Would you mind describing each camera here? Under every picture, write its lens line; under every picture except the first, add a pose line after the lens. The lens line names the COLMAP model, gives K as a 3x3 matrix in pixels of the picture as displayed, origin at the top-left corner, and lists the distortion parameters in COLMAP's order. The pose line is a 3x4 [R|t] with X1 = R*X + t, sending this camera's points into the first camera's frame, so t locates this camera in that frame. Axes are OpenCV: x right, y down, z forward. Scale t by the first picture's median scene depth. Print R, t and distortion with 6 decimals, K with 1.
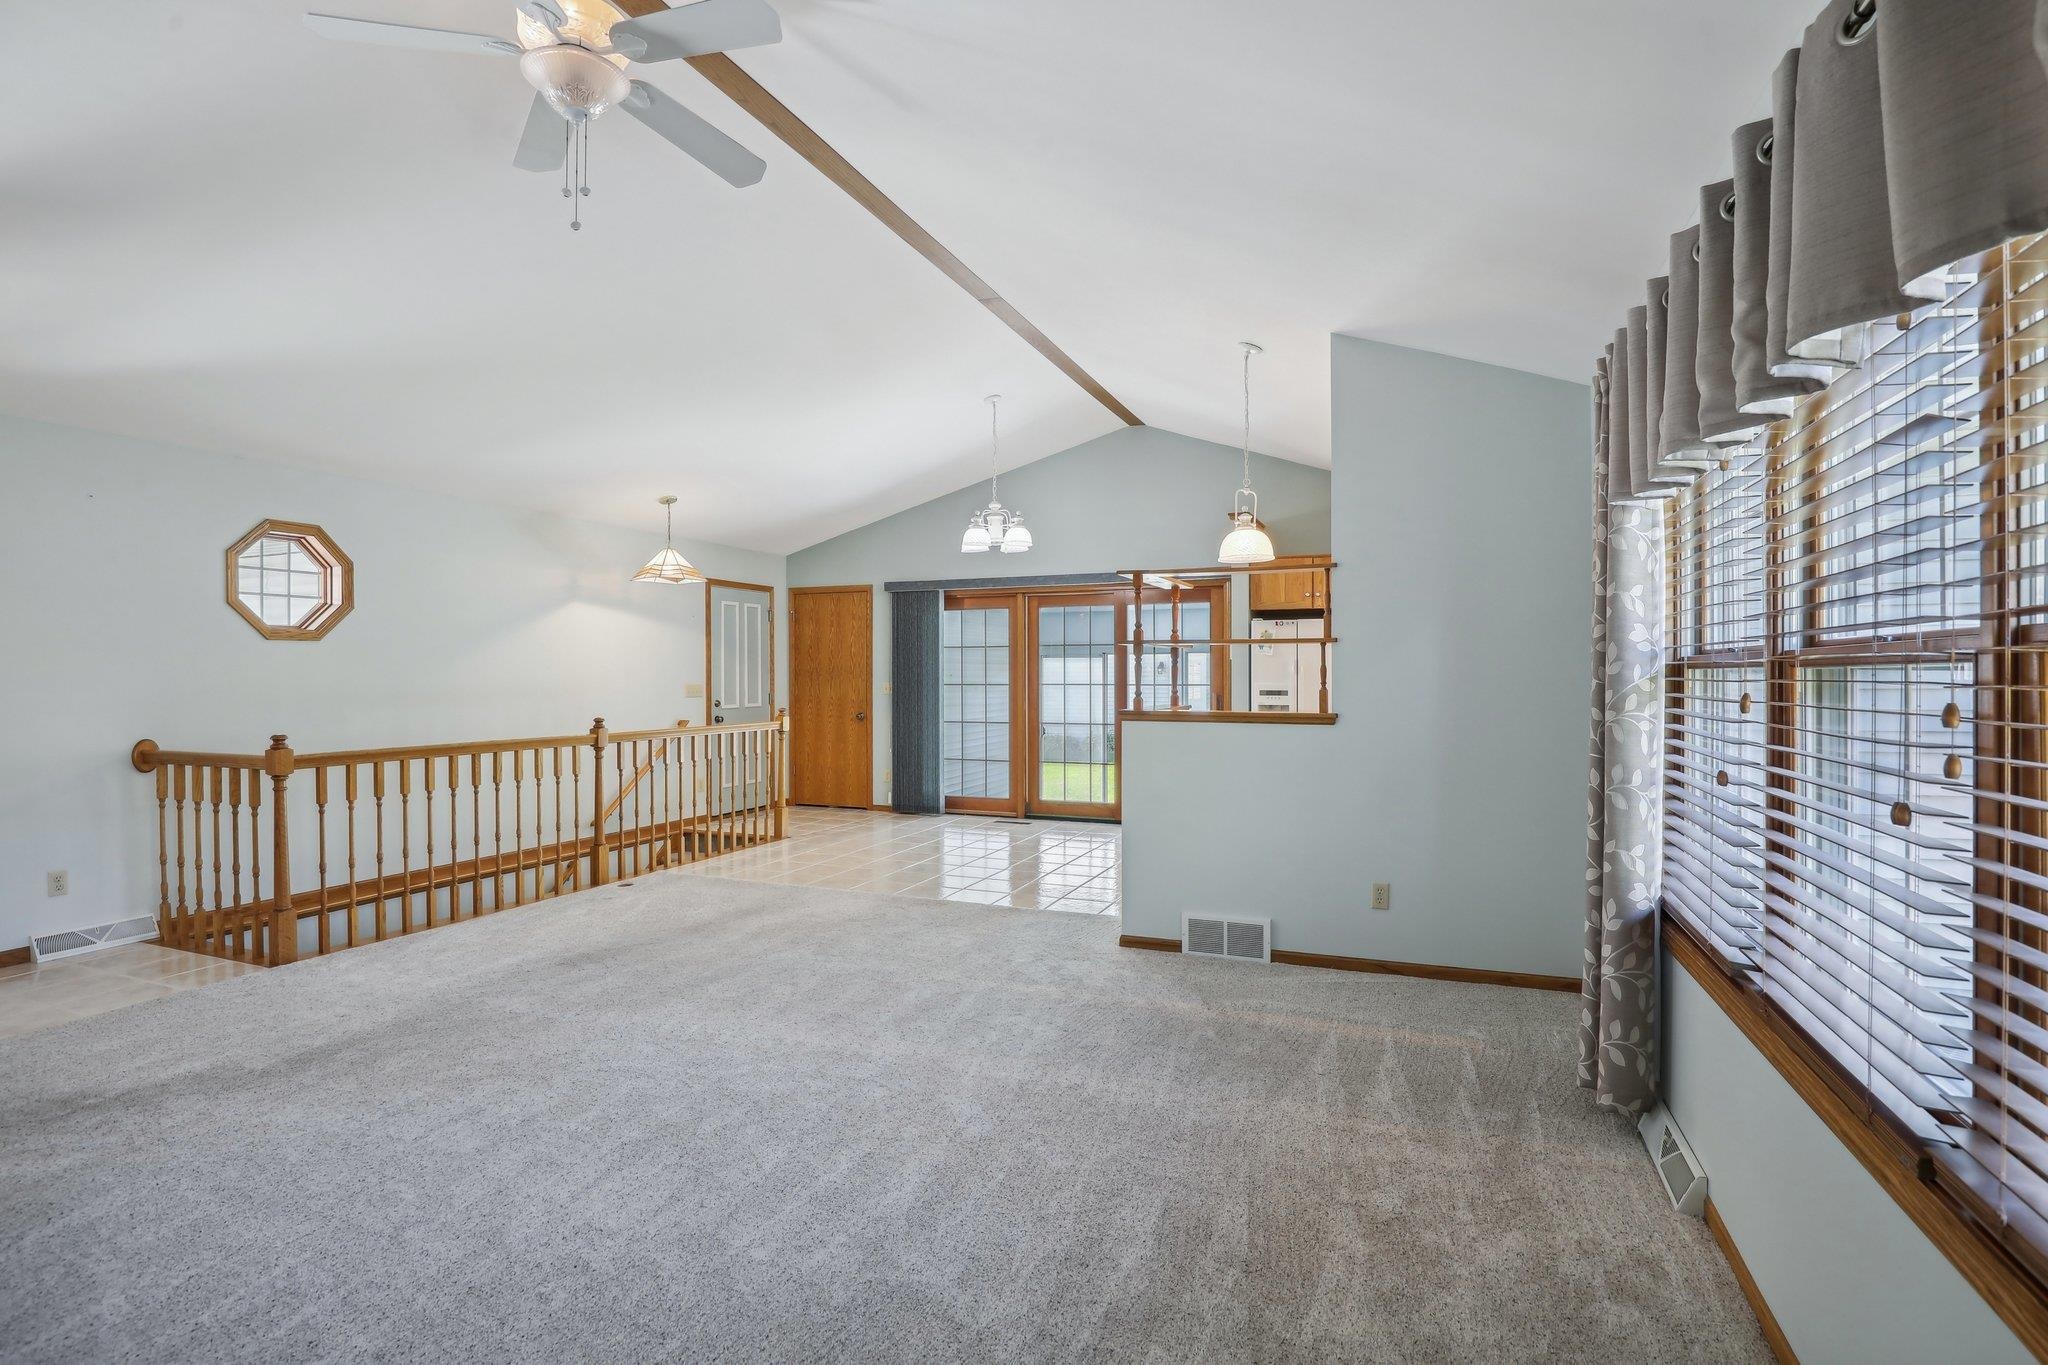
lens RADIAL K [[972.0, 0, 1048.0], [0, 972.0, 663.4], [0, 0, 1]] dist [-0.022814, 0.001596]
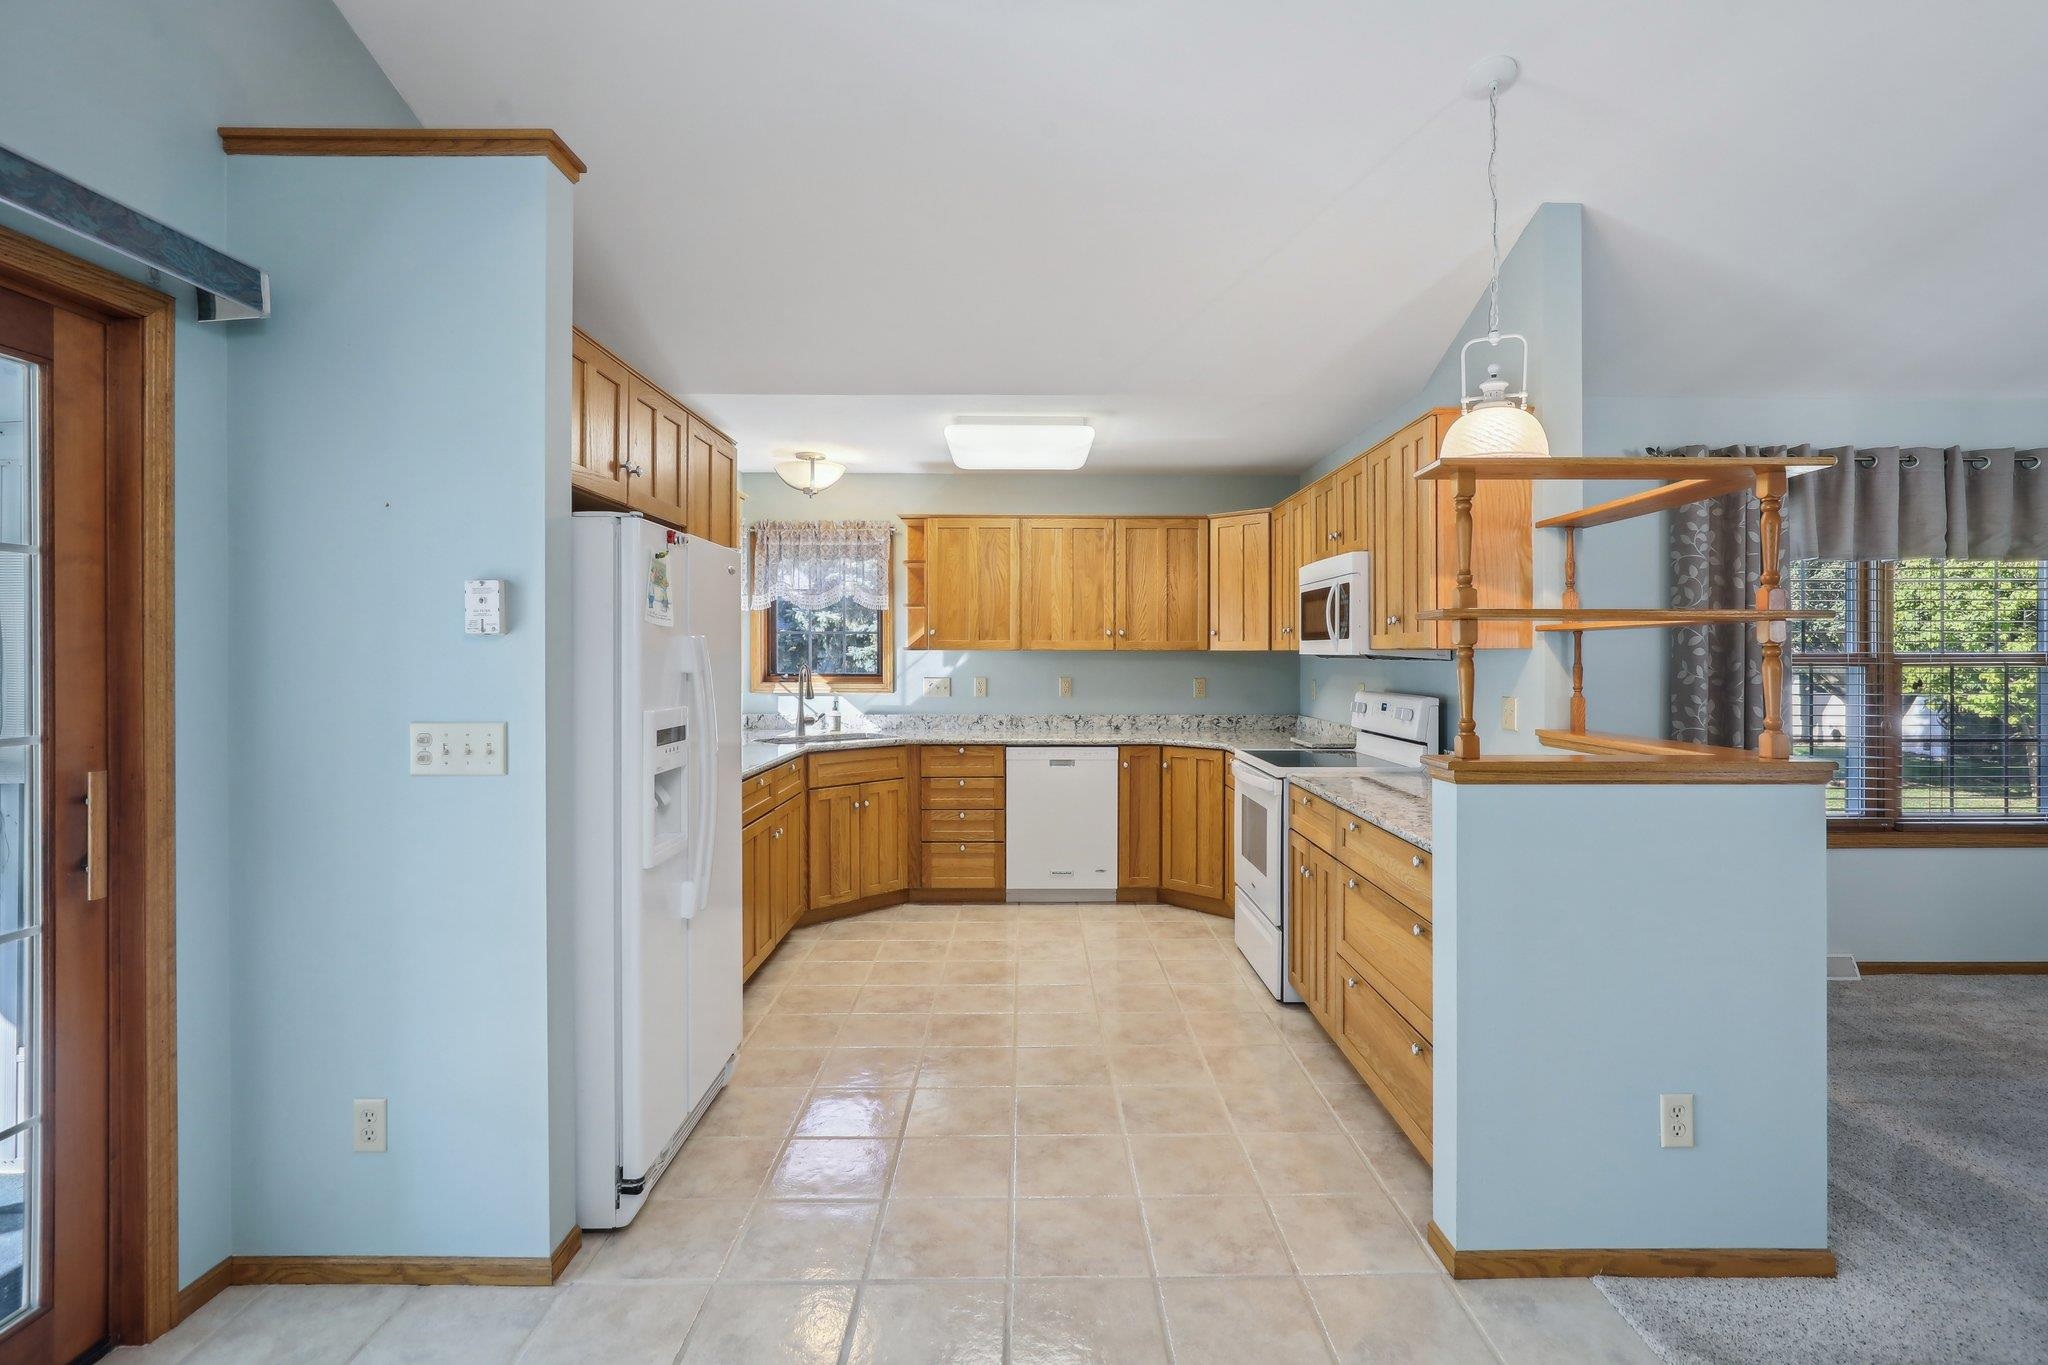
lens RADIAL K [[977.5, 0, 1040.1], [0, 977.5, 652.4], [0, 0, 1]] dist [-0.004315, 0.001351]
pose [[-0.367897, 0.005241, 0.929852, -0.221654], [-0.008505, 0.999923, -0.009001, 0.003749], [-0.929828, -0.011220, -0.367824, 1.562866]]
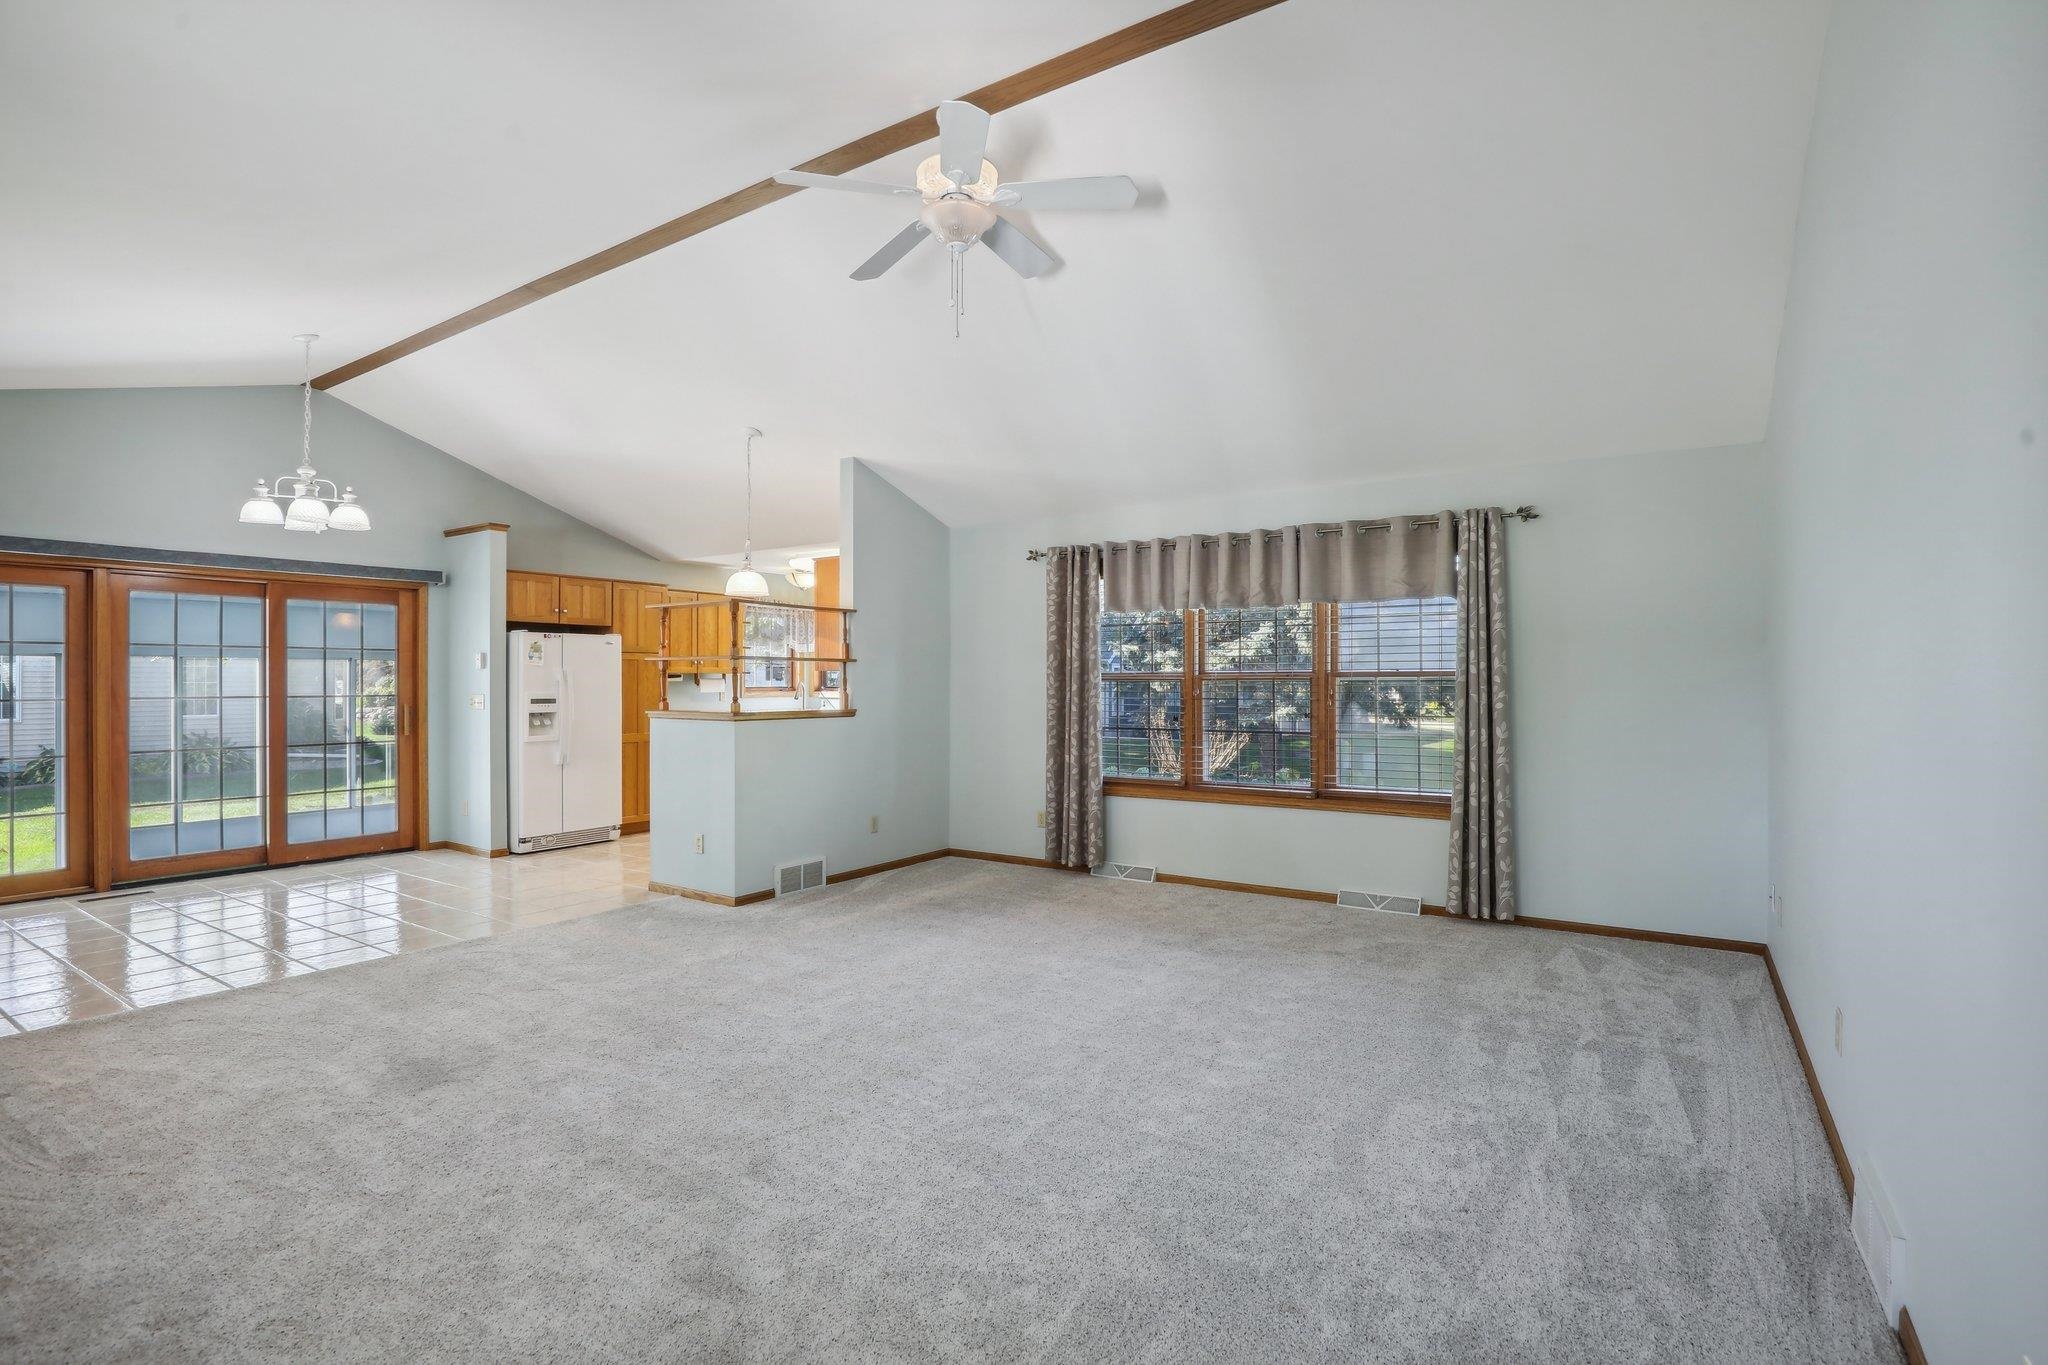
lens RADIAL K [[961.4, 0, 1026.8], [0, 961.4, 675.5], [0, 0, 1]] dist [-0.018273, 0.001052]
pose [[0.220713, 0.007582, 0.975309, -1.048379], [-0.009513, 0.999939, -0.005620, 0.004619], [-0.975292, -0.008037, 0.220772, 0.389691]]
